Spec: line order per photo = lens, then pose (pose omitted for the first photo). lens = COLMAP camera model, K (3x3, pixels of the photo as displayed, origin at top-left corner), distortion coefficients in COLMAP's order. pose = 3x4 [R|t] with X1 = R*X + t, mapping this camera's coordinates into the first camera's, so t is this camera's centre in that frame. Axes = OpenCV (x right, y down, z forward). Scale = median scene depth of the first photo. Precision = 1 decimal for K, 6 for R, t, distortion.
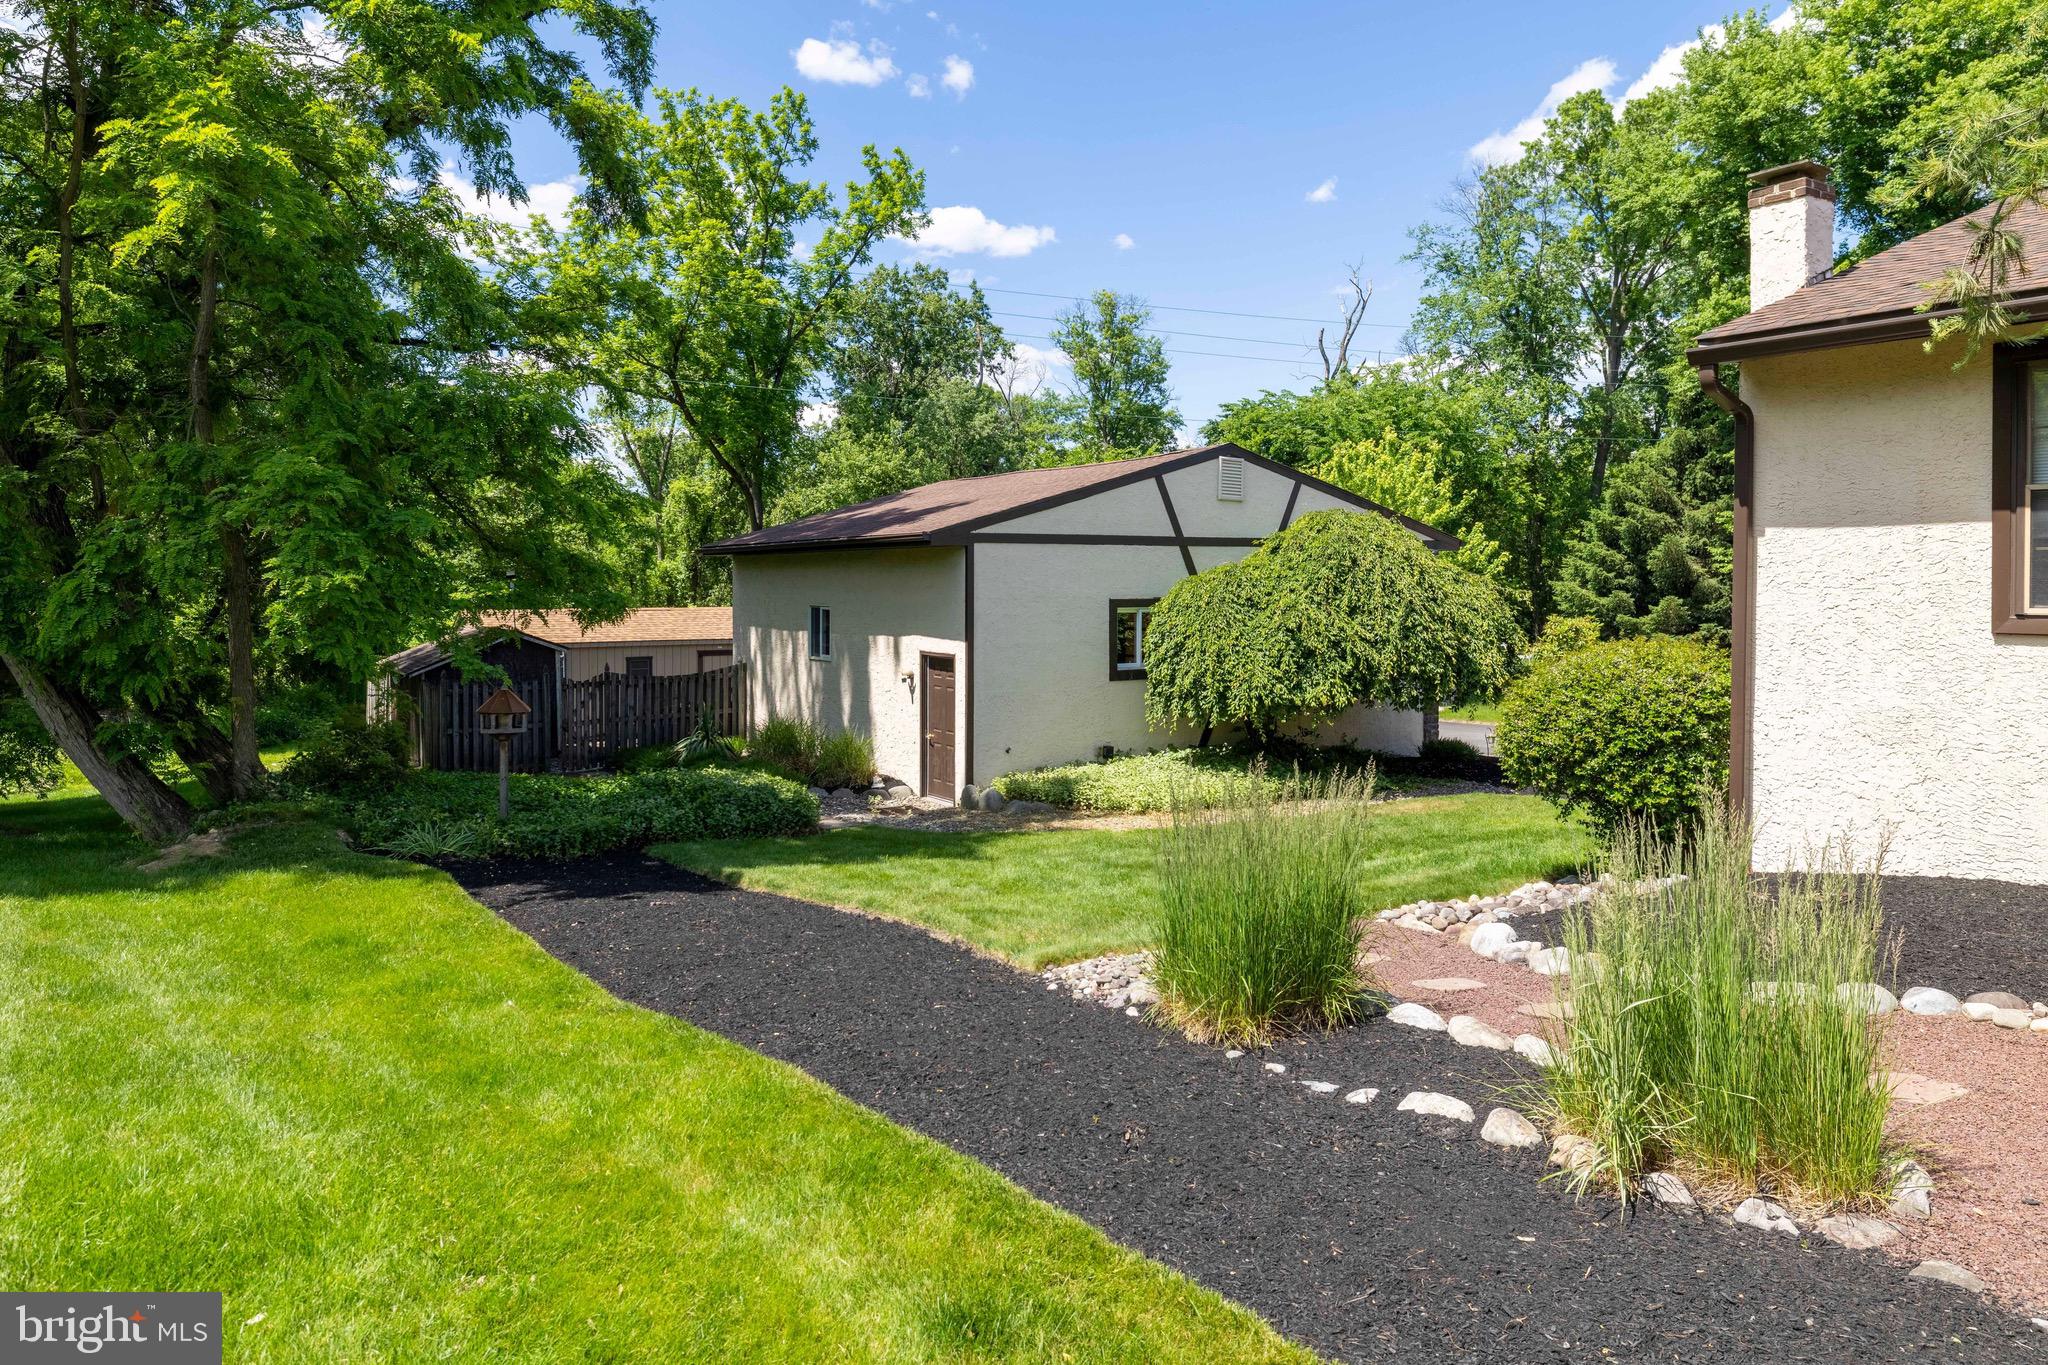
lens RADIAL K [[1300.0, 0, 1064.8], [0, 1300.0, 590.2], [0, 0, 1]] dist [0.015740, -0.002640]
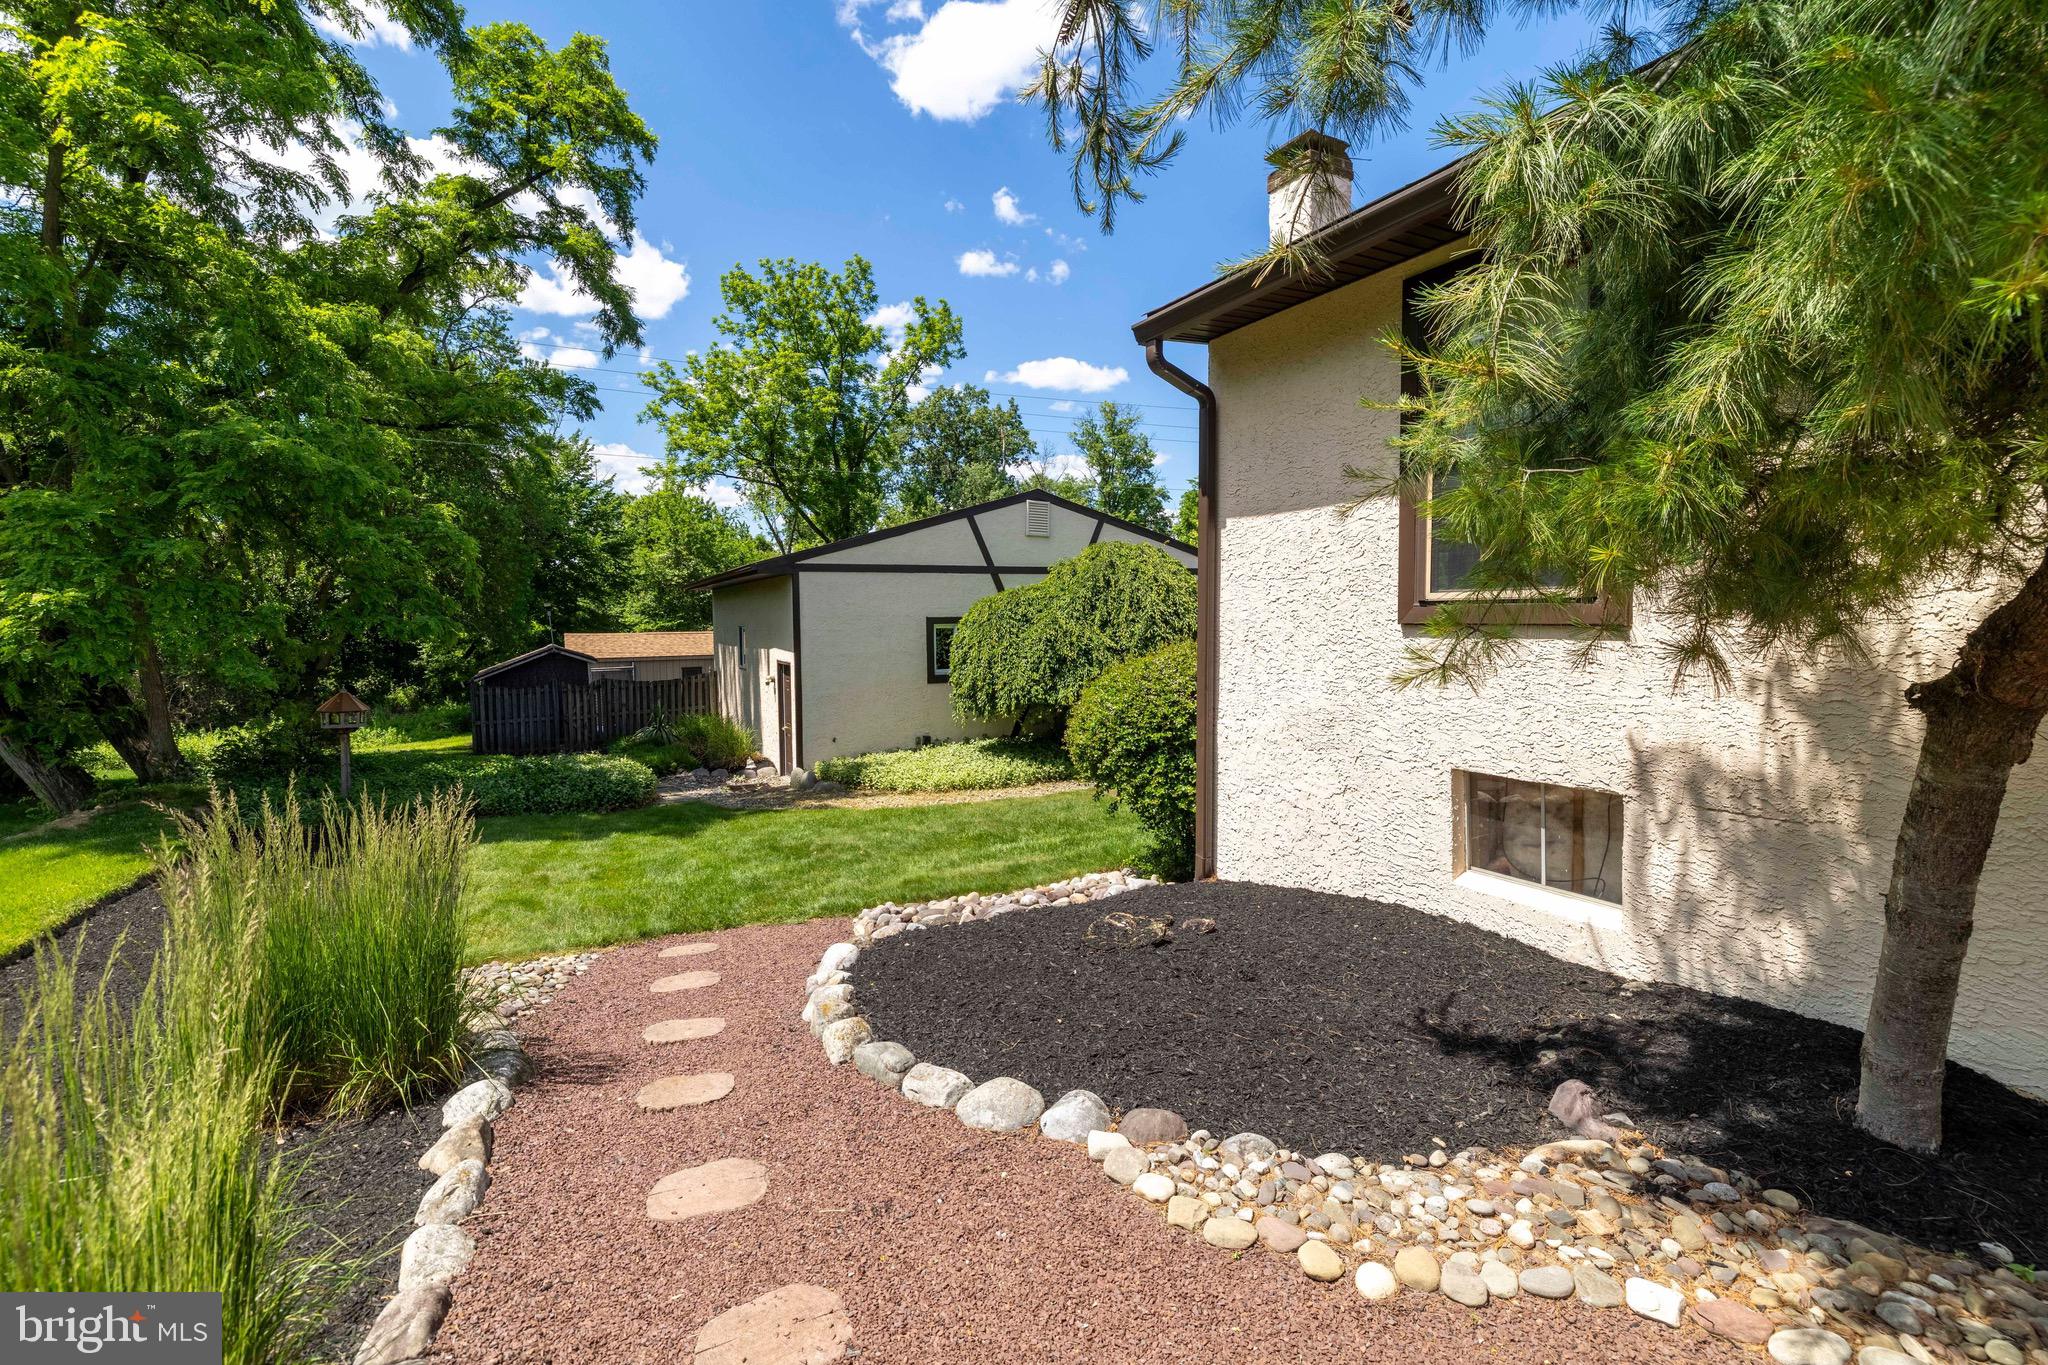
lens RADIAL K [[893.9, 0, 1043.6], [0, 893.9, 667.7], [0, 0, 1]] dist [0.011358, -0.000579]
pose [[0.995767, -0.003854, -0.091834, 0.213539], [0.008563, 0.998665, 0.050936, 0.011839], [0.091515, -0.051506, 0.994471, 0.157737]]
